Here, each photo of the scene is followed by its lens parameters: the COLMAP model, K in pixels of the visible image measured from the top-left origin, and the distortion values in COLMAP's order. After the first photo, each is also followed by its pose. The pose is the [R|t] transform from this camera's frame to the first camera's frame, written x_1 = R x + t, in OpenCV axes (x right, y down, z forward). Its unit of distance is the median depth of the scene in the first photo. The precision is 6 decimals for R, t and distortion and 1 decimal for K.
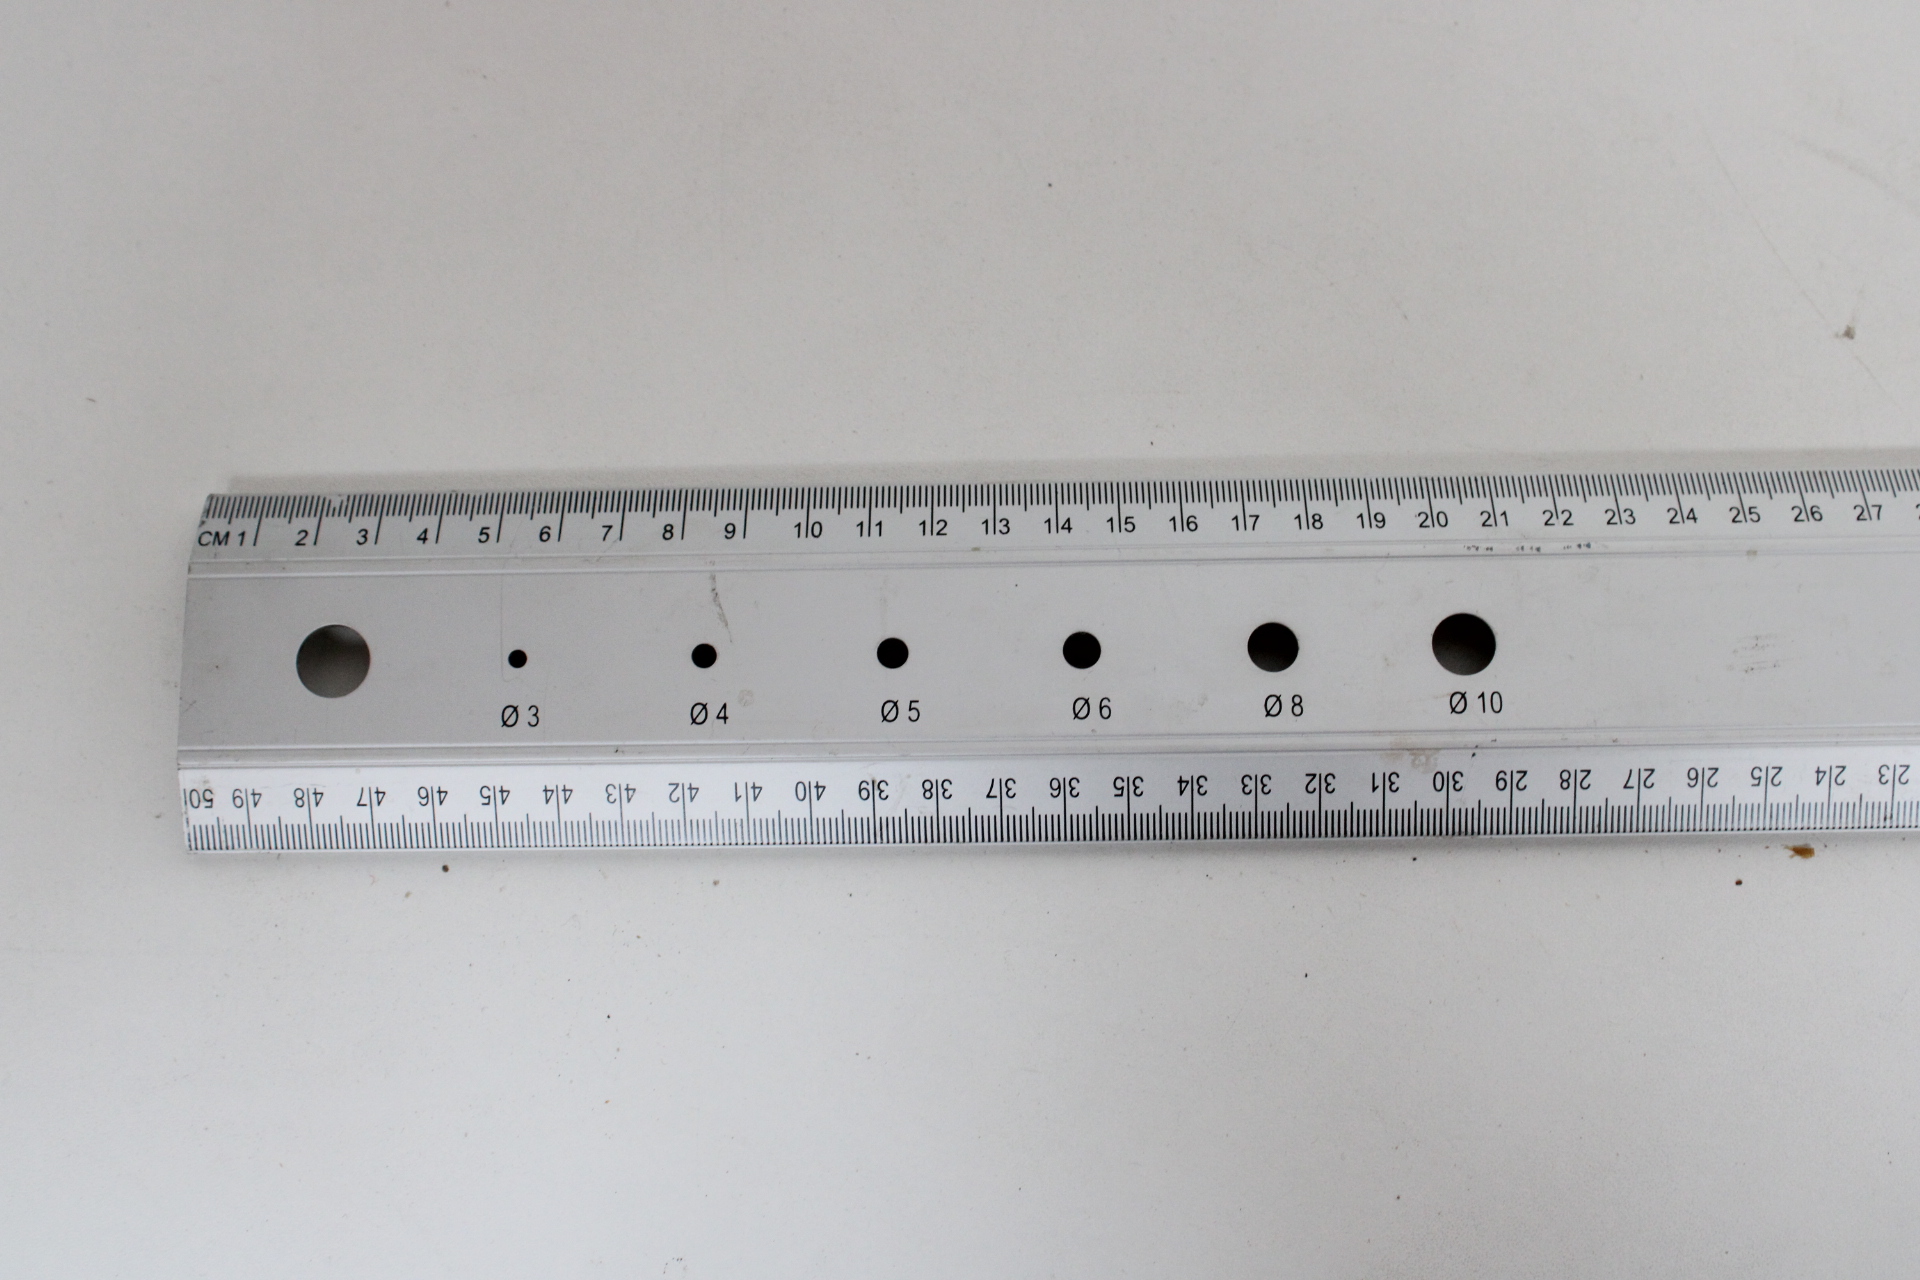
lens RADIAL K [[2562.1, 0, 960.0], [0, 2562.1, 640.0], [0, 0, 1]] dist [-0.038297, -0.005460]
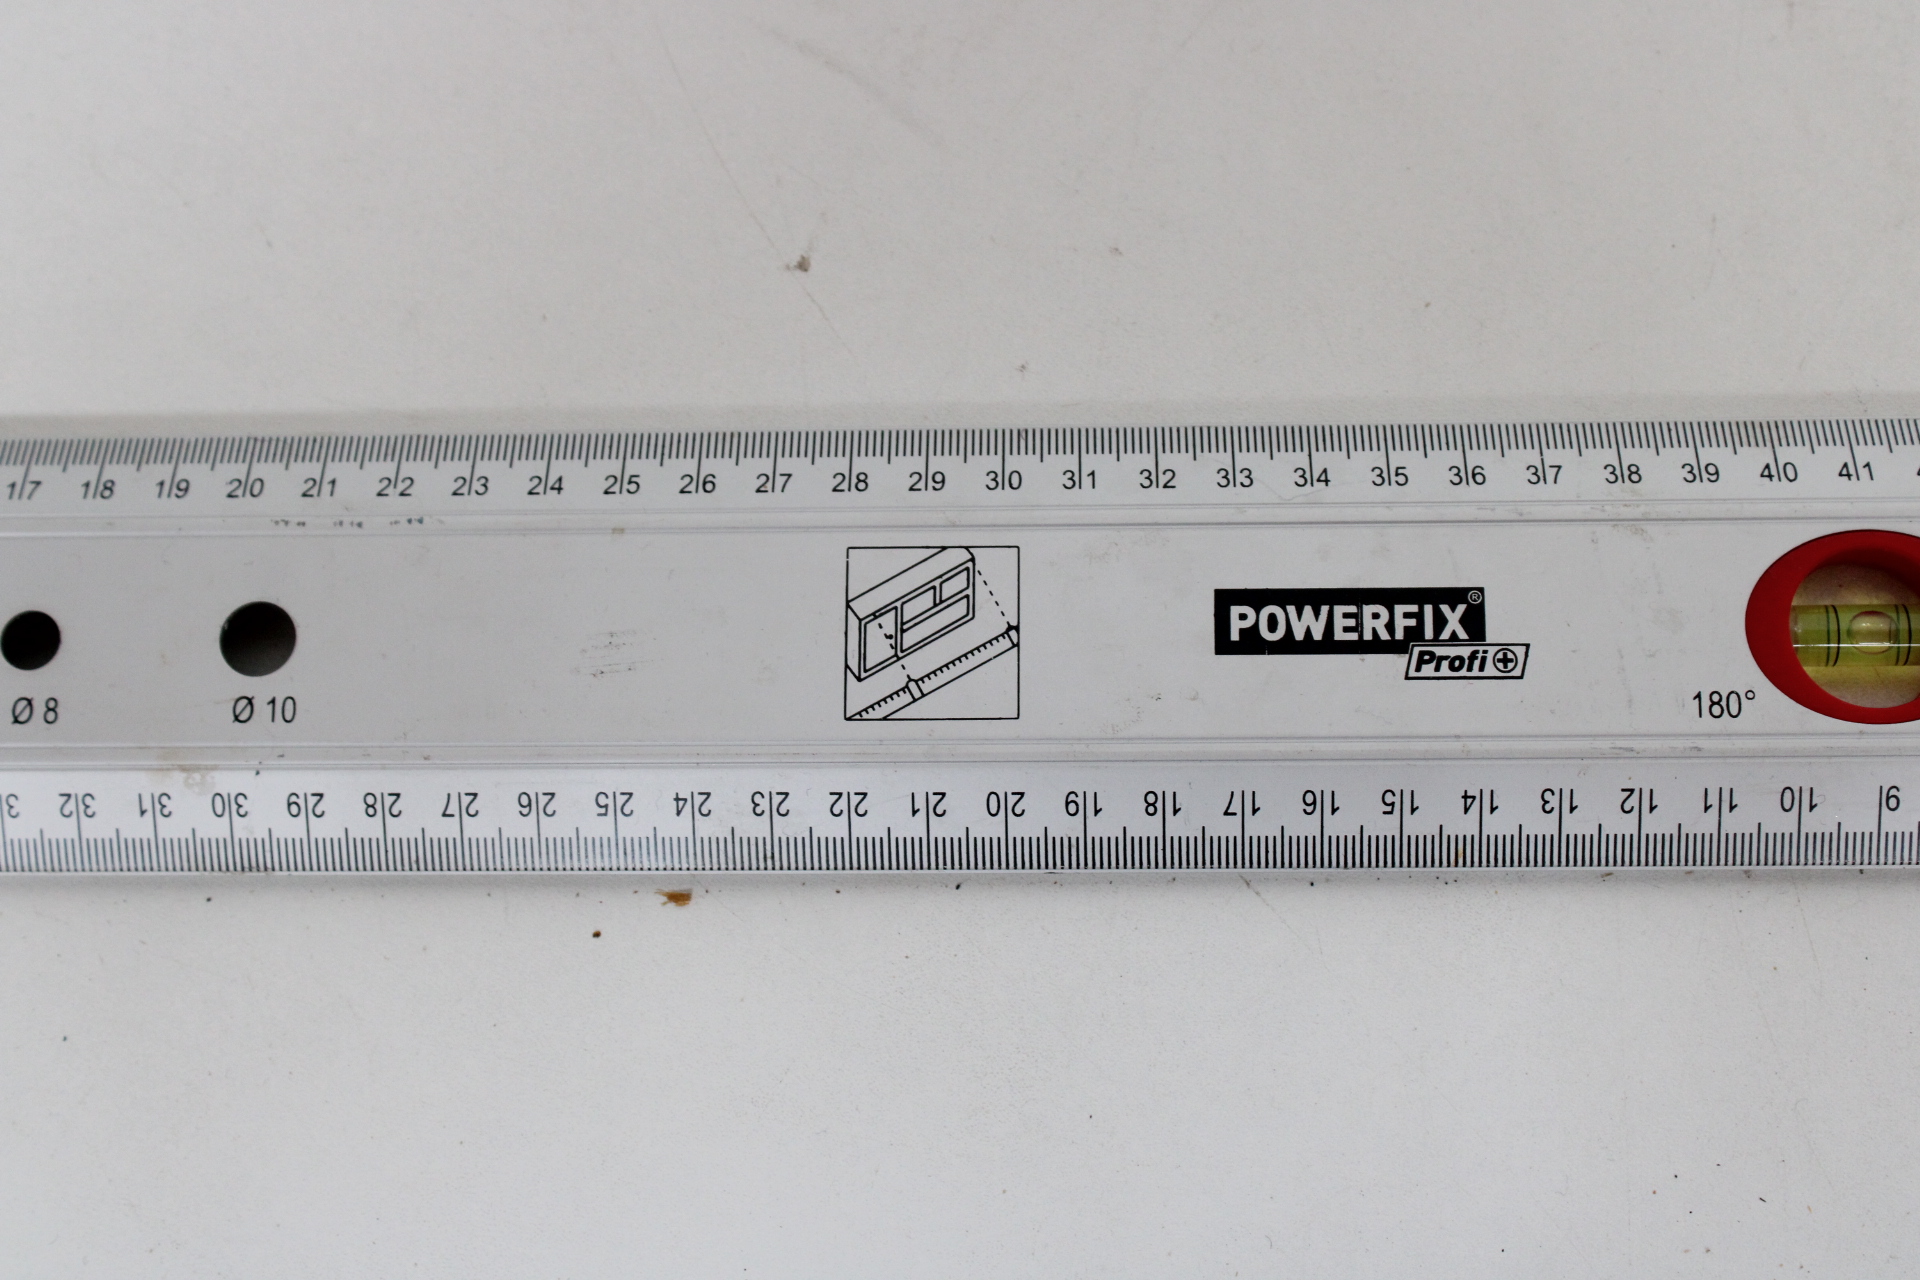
lens RADIAL K [[3151.7, 0, 961.0], [0, 3151.7, 444.2], [0, 0, 1]] dist [-0.036927, -0.075549]
pose [[0.998950, 0.005782, -0.045452, 0.441624], [-0.008278, 0.998456, -0.054926, -0.006829], [0.045064, 0.055245, 0.997455, -0.007344]]
